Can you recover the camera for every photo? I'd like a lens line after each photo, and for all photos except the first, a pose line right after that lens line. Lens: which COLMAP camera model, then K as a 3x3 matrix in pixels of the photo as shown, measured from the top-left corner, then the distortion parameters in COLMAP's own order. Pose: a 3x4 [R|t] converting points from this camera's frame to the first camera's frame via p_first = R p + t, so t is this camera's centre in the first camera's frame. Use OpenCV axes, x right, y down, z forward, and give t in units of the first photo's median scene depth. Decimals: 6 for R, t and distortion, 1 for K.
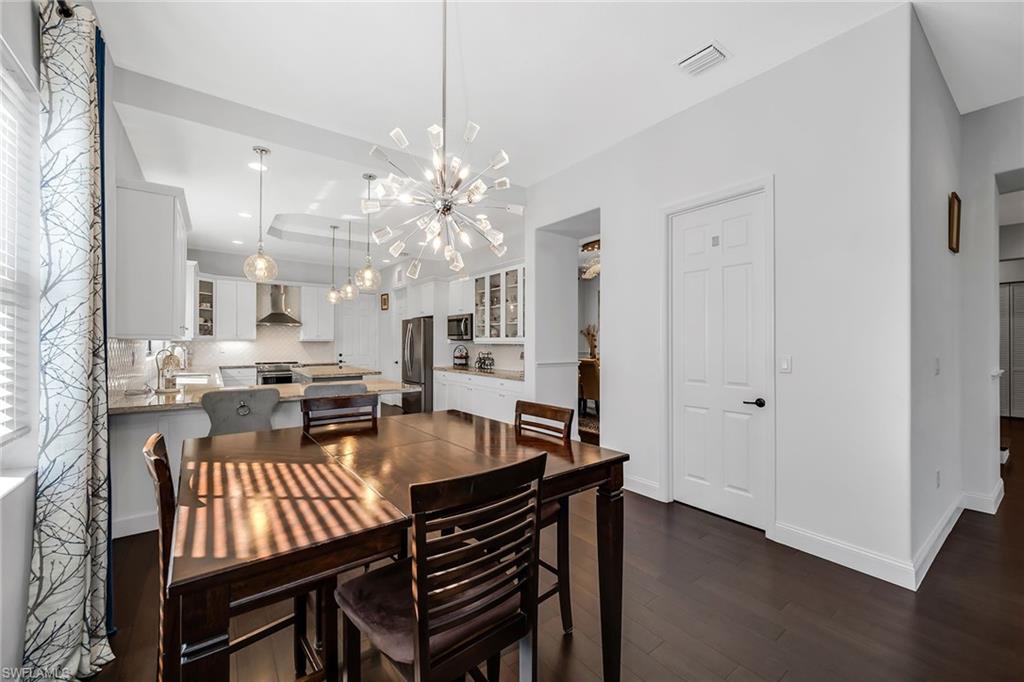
lens RADIAL K [[411.1, 0, 517.4], [0, 411.1, 340.7], [0, 0, 1]] dist [0.013429, 0.000185]
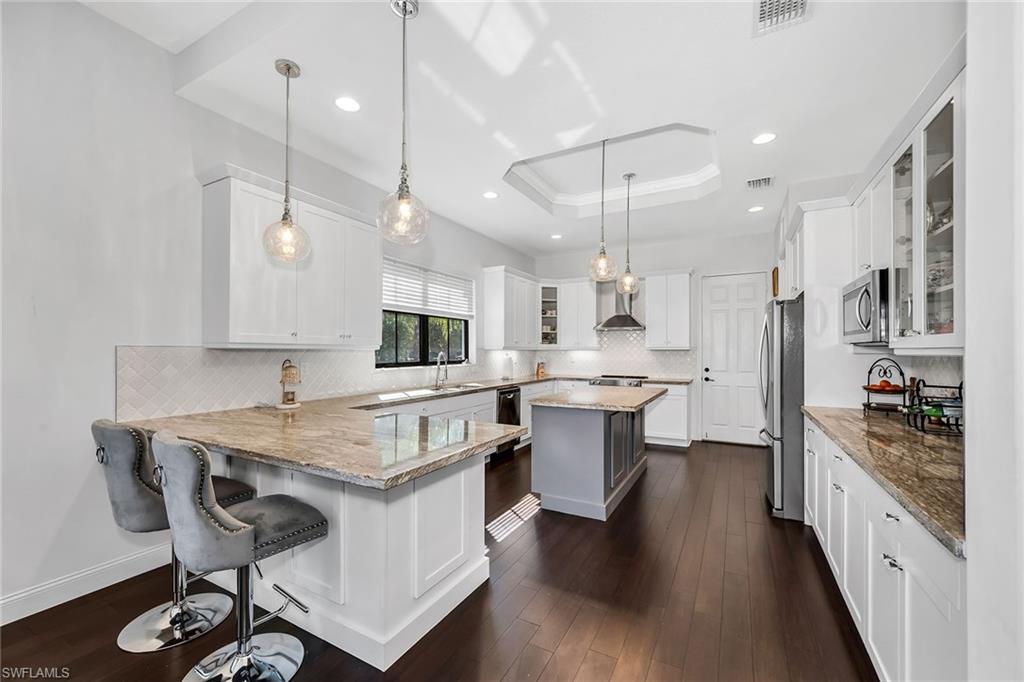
lens RADIAL K [[411.1, 0, 508.7], [0, 411.1, 346.4], [0, 0, 1]] dist [0.013429, 0.000185]
pose [[0.412226, -0.011547, -0.911008, 0.068607], [0.003464, 0.999932, -0.011107, 0.003464], [0.911075, 0.001422, 0.412239, 0.517145]]
